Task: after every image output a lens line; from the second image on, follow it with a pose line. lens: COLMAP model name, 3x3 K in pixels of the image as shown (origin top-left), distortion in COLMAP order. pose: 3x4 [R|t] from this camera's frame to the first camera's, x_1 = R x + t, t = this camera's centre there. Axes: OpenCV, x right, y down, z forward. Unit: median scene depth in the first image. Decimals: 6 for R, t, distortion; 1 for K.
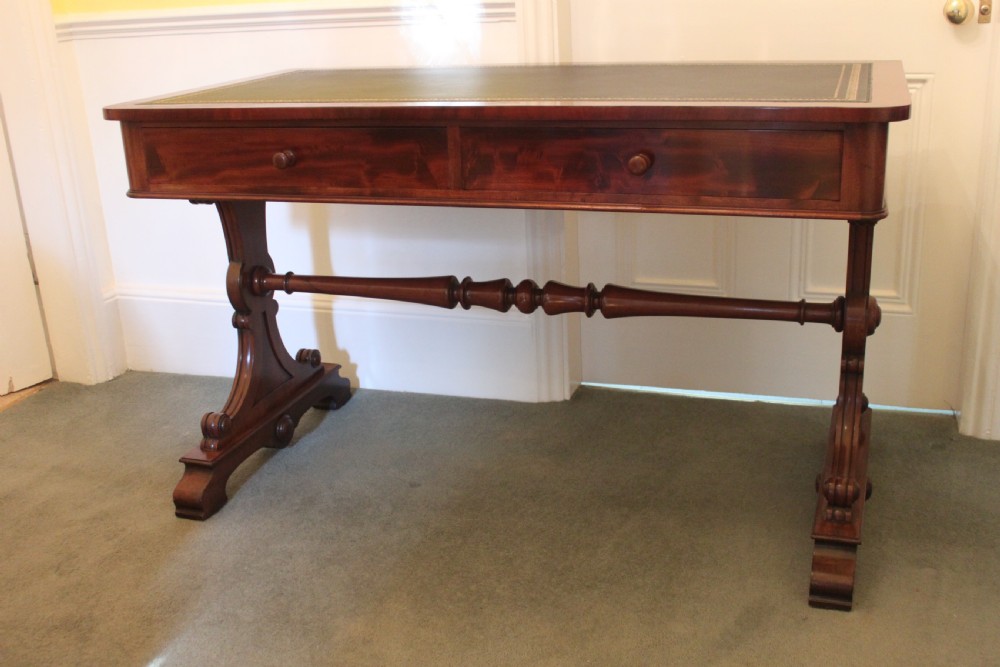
lens RADIAL K [[1068.1, 0, 473.5], [0, 1068.1, 323.8], [0, 0, 1]] dist [-0.065407, 0.000000]
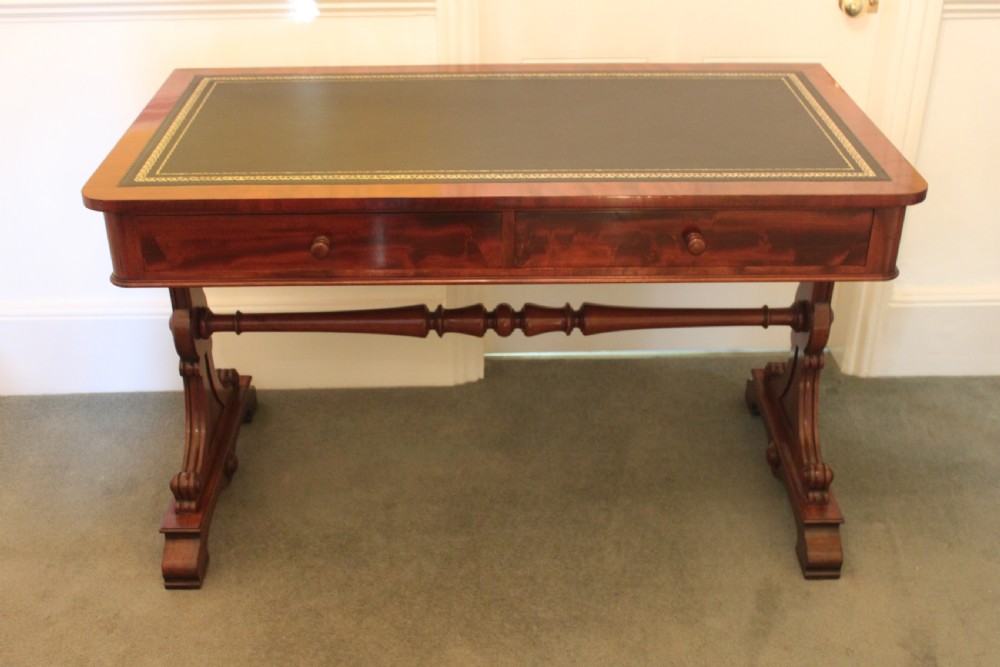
lens RADIAL K [[1178.0, 0, 501.6], [0, 1178.0, 340.8], [0, 0, 1]] dist [-0.060786, 0.000000]
pose [[0.937890, -0.132527, 0.320624, -0.342727], [0.075945, 0.980176, 0.182994, -0.230830], [-0.338519, -0.147279, 0.929362, -0.047109]]
